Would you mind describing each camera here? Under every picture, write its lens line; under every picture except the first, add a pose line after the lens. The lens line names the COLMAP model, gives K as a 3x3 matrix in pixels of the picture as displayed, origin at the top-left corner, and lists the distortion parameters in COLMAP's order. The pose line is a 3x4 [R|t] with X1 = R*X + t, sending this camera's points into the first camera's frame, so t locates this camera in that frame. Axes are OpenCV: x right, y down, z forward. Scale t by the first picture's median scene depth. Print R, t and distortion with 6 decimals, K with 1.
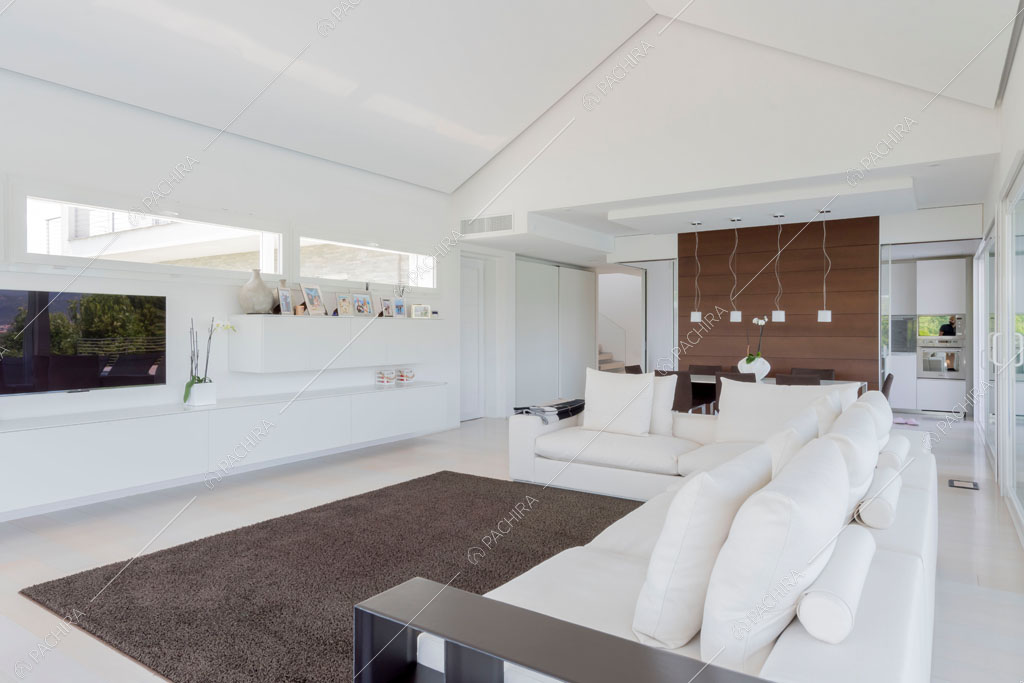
lens RADIAL K [[631.9, 0, 509.9], [0, 631.9, 347.9], [0, 0, 1]] dist [0.023771, -0.010627]
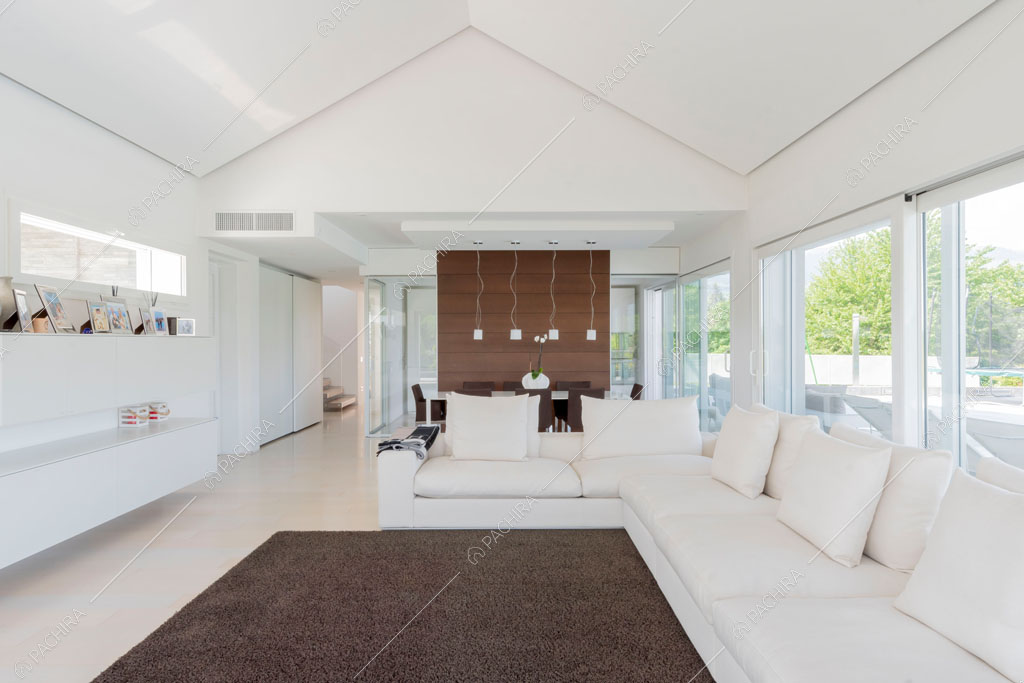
lens RADIAL K [[631.9, 0, 519.9], [0, 631.9, 341.1], [0, 0, 1]] dist [0.023771, -0.010627]
pose [[0.828558, -0.002080, 0.559899, -0.229754], [0.019622, 0.999487, -0.025324, -0.012582], [-0.559559, 0.031969, 0.828174, 0.137124]]
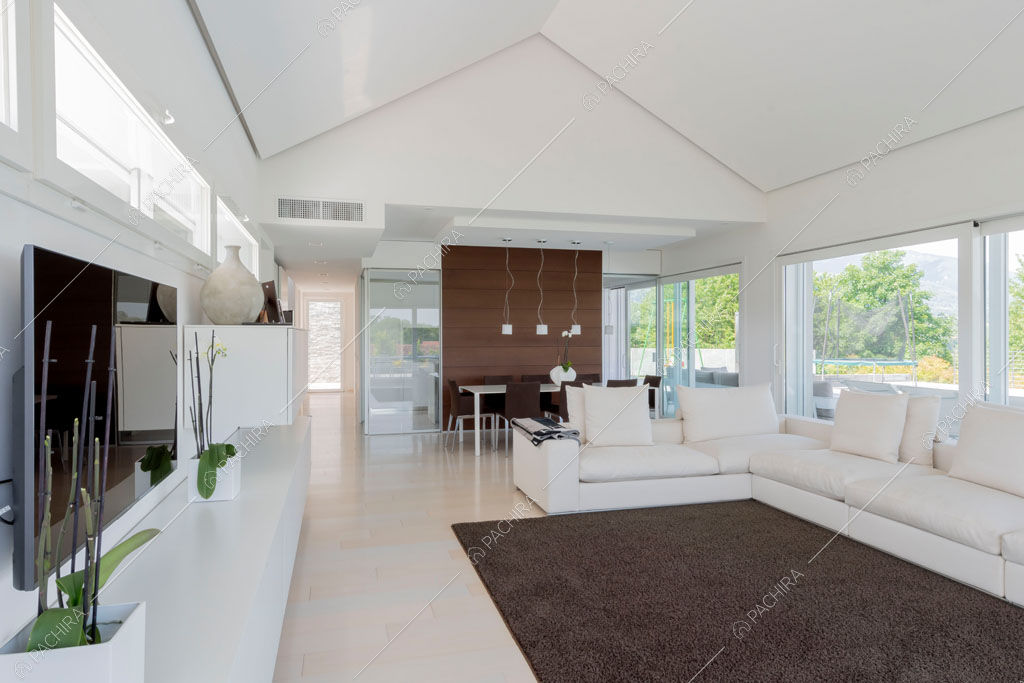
lens RADIAL K [[631.9, 0, 531.5], [0, 631.9, 337.9], [0, 0, 1]] dist [0.023771, -0.010627]
pose [[0.651872, -0.003450, 0.758321, -0.496501], [0.024679, 0.999556, -0.016667, -0.018112], [-0.757928, 0.029580, 0.651668, 0.315457]]
